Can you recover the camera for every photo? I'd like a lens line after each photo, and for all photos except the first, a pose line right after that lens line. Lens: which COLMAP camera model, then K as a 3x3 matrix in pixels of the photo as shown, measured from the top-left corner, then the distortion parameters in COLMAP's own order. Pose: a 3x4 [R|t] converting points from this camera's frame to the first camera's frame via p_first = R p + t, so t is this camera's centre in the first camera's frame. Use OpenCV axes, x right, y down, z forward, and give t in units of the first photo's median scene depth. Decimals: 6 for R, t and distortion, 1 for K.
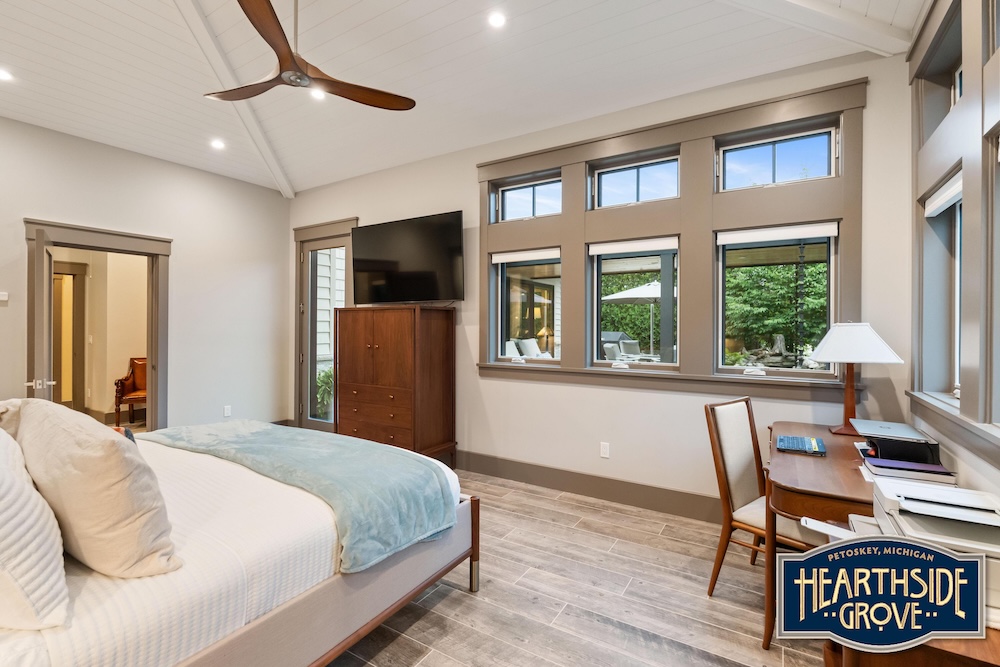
lens RADIAL K [[440.7, 0, 501.7], [0, 440.7, 328.7], [0, 0, 1]] dist [-0.003342, -0.000602]
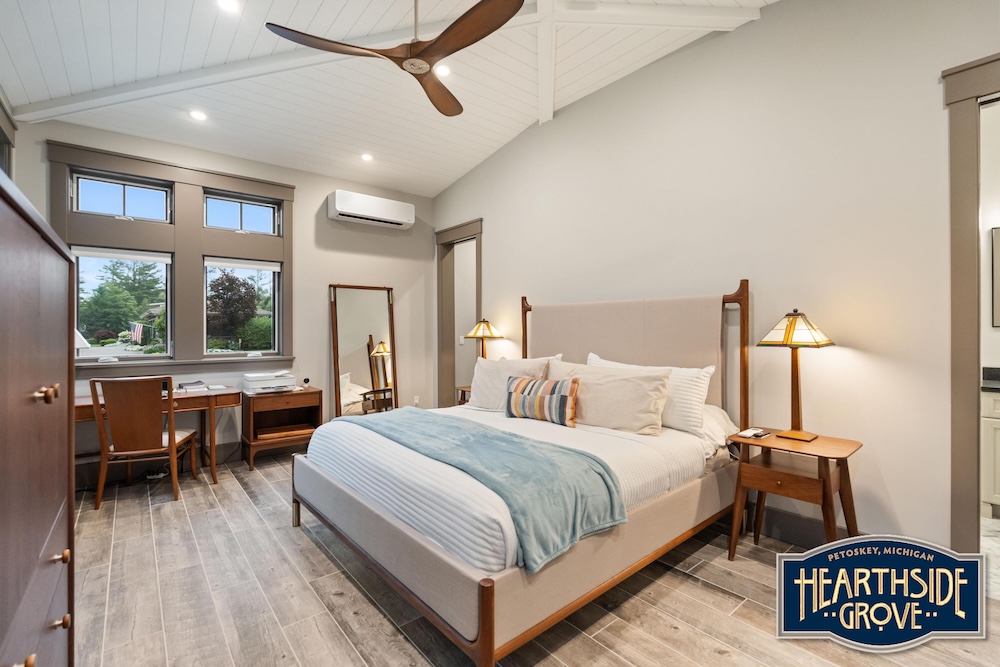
lens RADIAL K [[440.7, 0, 501.7], [0, 440.7, 328.7], [0, 0, 1]] dist [-0.003342, -0.000602]
pose [[-0.945420, -0.006212, 0.325795, -0.916235], [-0.007909, 0.999961, -0.003884, 0.004176], [-0.325758, -0.006248, -0.945433, 1.751159]]
